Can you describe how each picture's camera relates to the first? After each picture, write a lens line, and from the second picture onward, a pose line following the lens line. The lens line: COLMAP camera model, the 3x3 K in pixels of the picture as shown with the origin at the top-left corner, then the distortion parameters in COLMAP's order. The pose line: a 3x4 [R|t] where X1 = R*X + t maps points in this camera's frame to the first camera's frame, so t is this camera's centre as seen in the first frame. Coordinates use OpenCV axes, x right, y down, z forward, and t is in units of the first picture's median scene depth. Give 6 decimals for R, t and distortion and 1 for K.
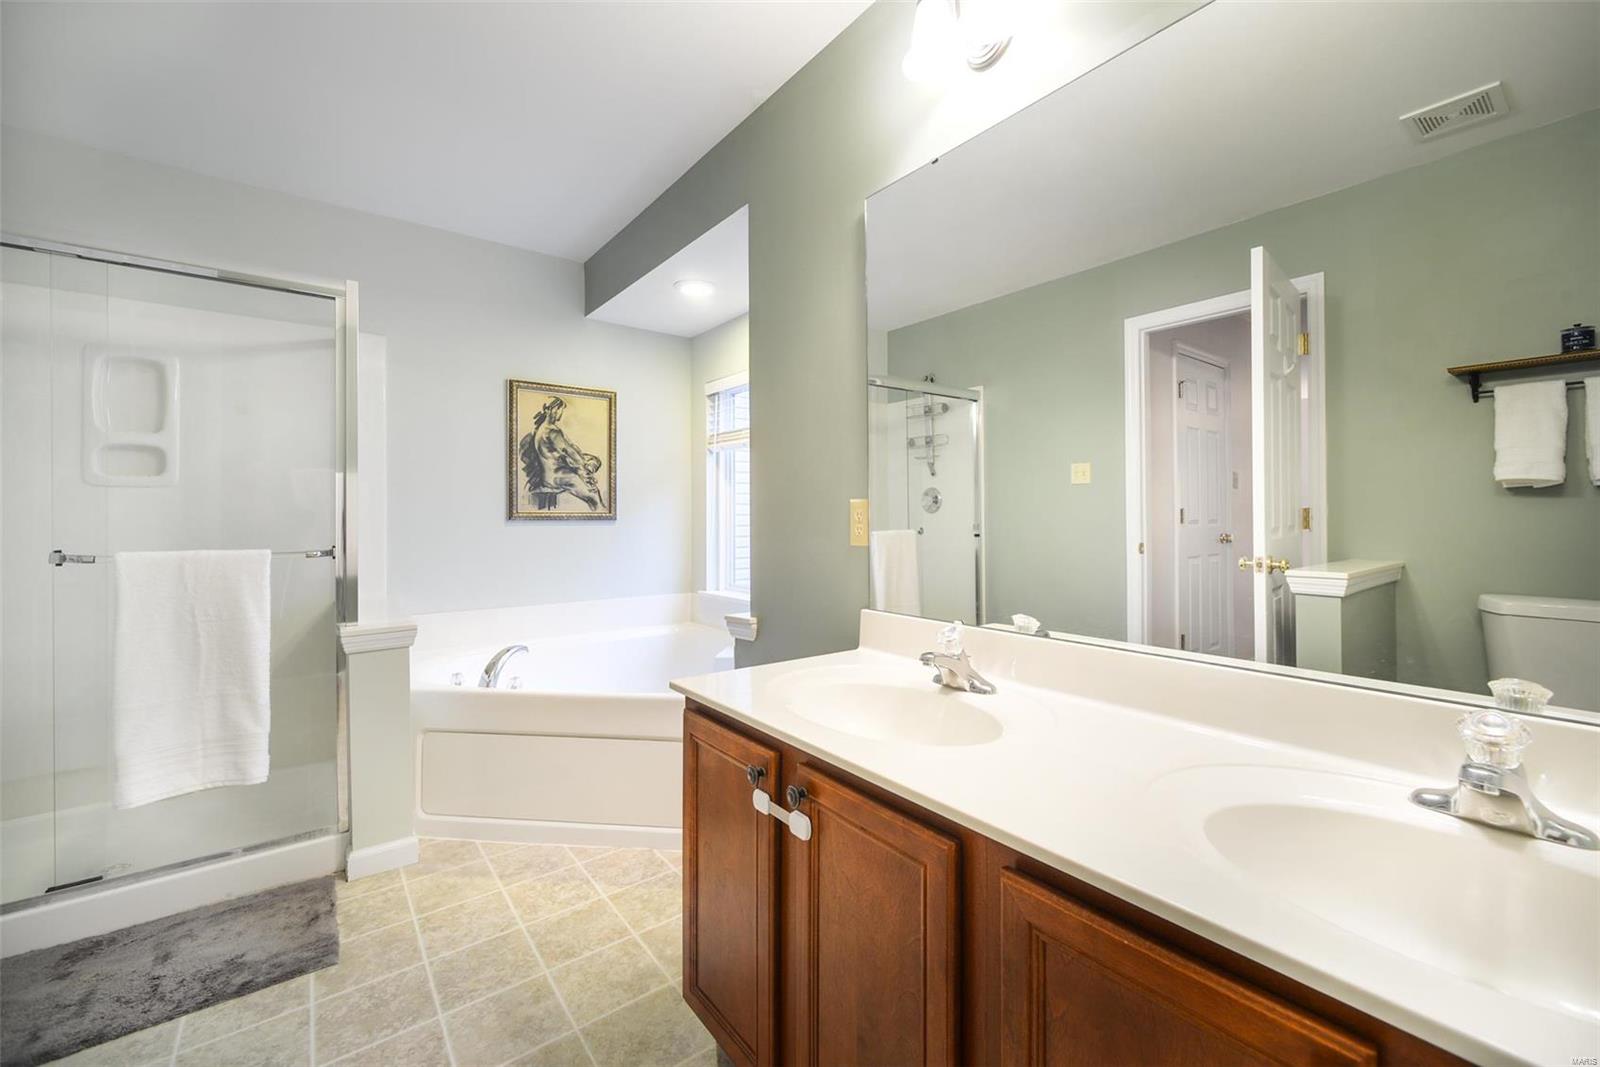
lens RADIAL K [[641.9, 0, 799.7], [0, 641.9, 521.7], [0, 0, 1]] dist [0.001517, 0.000099]
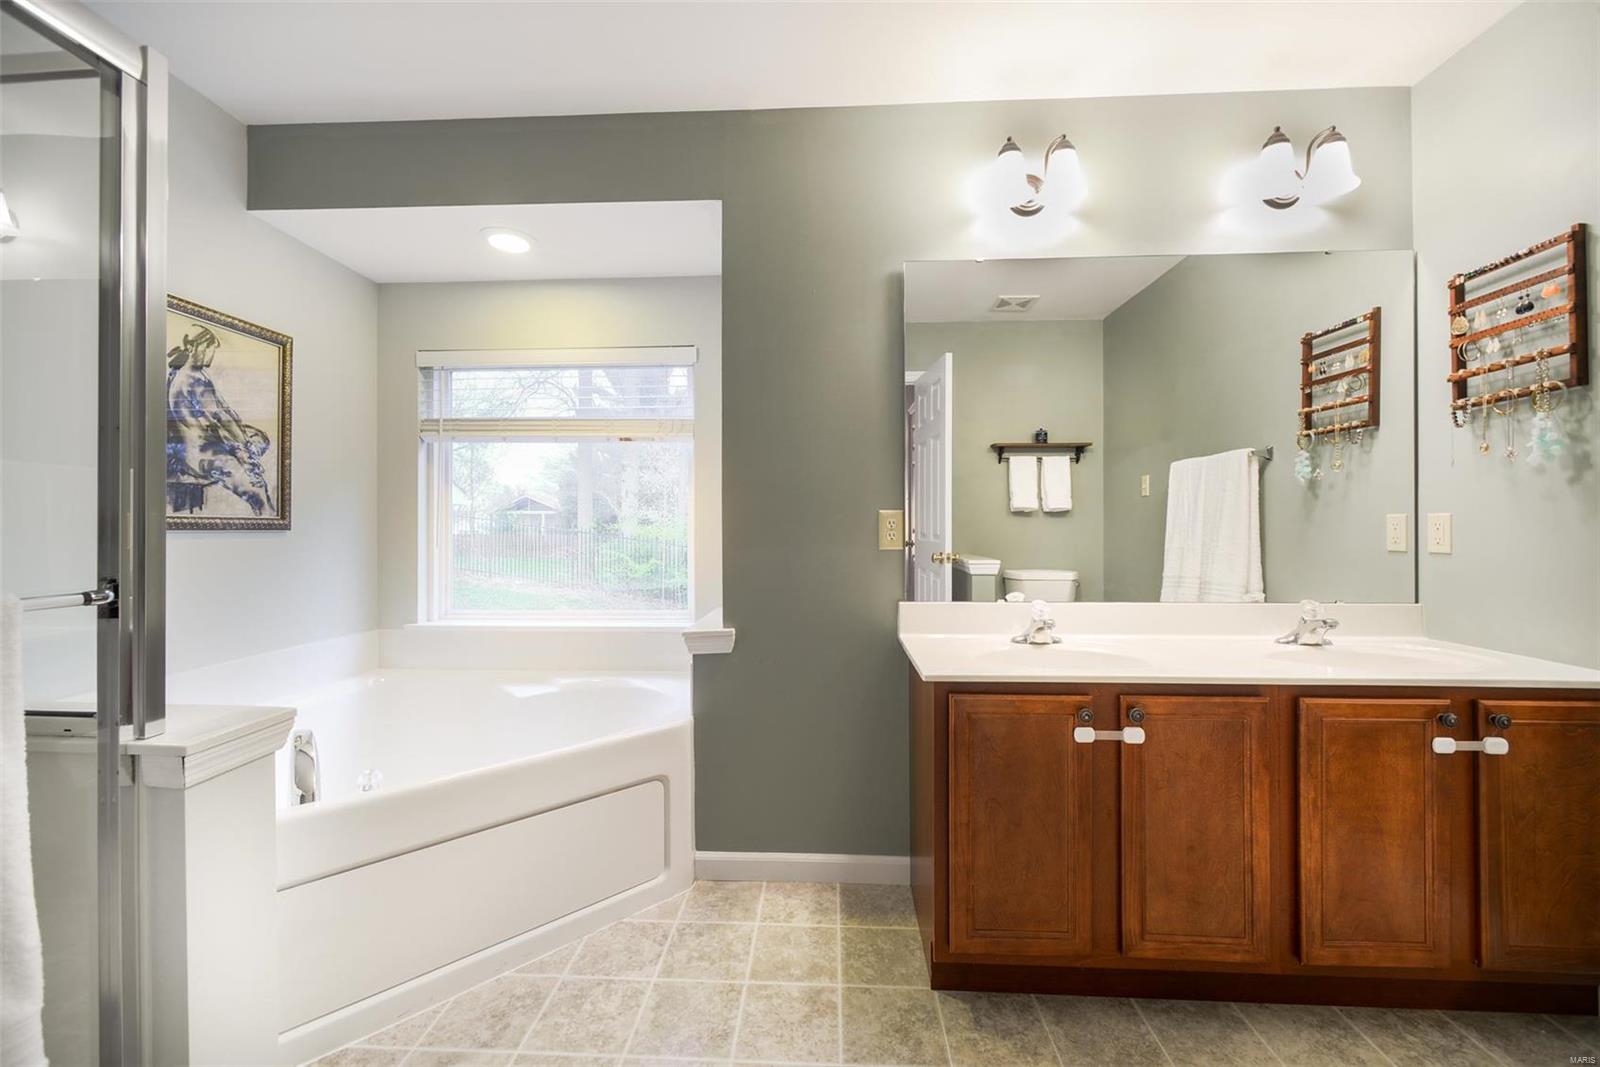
lens RADIAL K [[631.2, 0, 803.6], [0, 631.2, 530.9], [0, 0, 1]] dist [-0.002214, -0.000020]
pose [[0.658633, -0.000771, 0.752464, -0.452780], [0.004935, 0.999982, -0.003295, 0.003514], [-0.752448, 0.005883, 0.658625, 0.179693]]
